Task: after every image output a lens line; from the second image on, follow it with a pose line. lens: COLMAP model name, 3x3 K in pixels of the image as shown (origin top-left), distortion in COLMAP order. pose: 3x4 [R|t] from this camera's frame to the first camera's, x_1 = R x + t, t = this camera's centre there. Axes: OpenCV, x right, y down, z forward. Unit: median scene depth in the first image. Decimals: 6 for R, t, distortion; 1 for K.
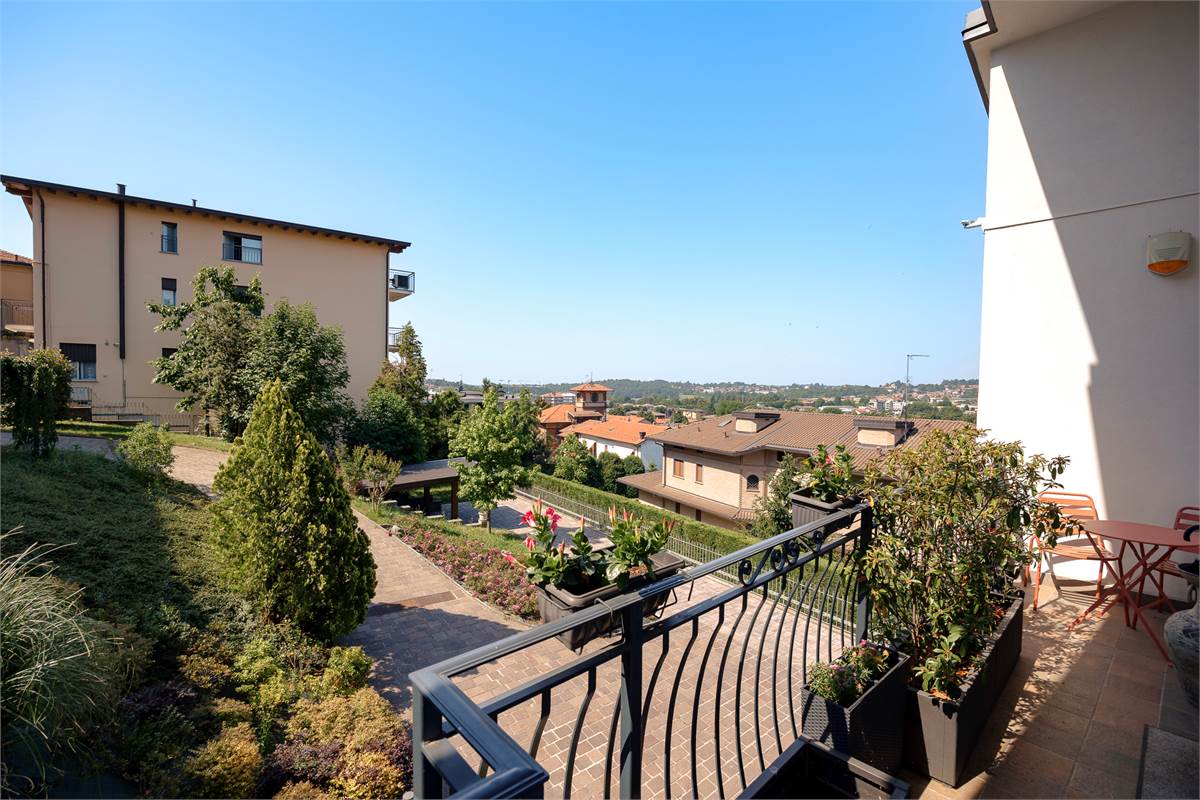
lens RADIAL K [[560.5, 0, 600.0], [0, 560.5, 400.0], [0, 0, 1]] dist [0.000298, 0.000225]
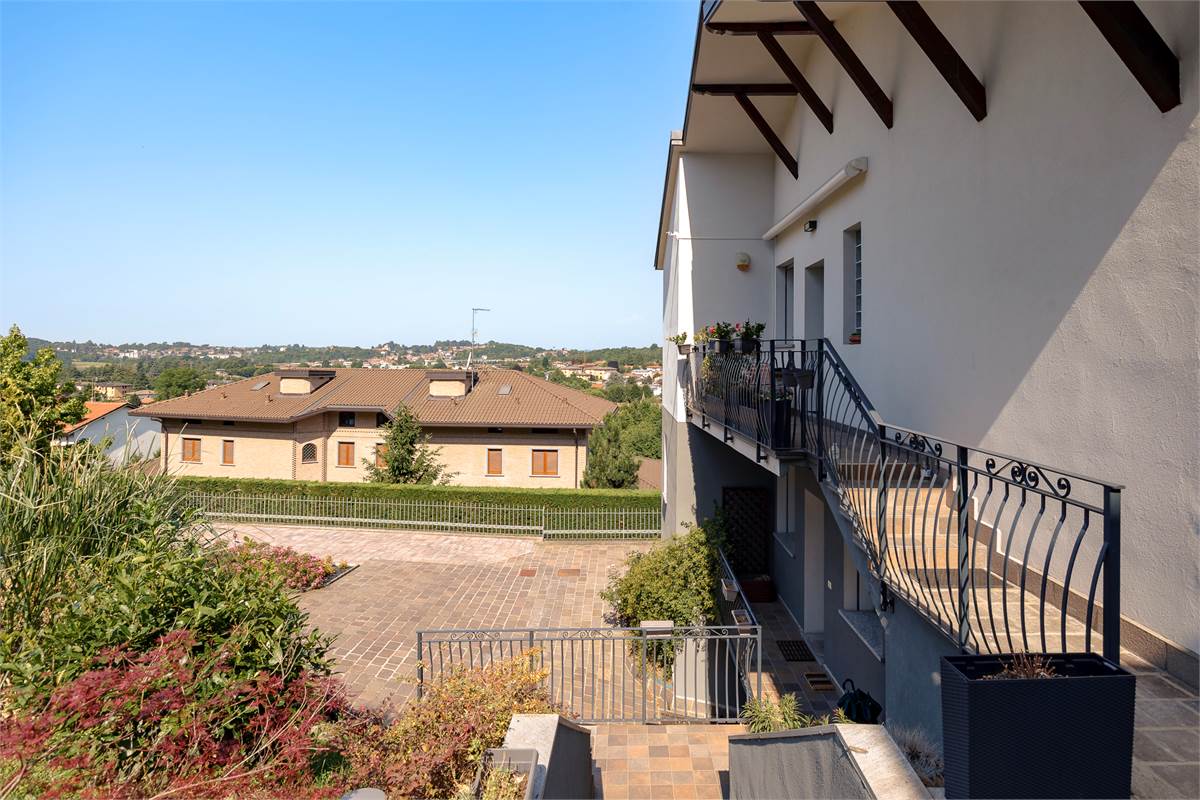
lens RADIAL K [[873.4, 0, 600.0], [0, 873.4, 400.0], [0, 0, 1]] dist [0.004494, 0.001556]
pose [[0.633668, -0.033696, 0.772871, -0.340438], [0.024626, 0.999423, 0.023382, 0.034768], [-0.773213, 0.004216, 0.634132, -0.136119]]
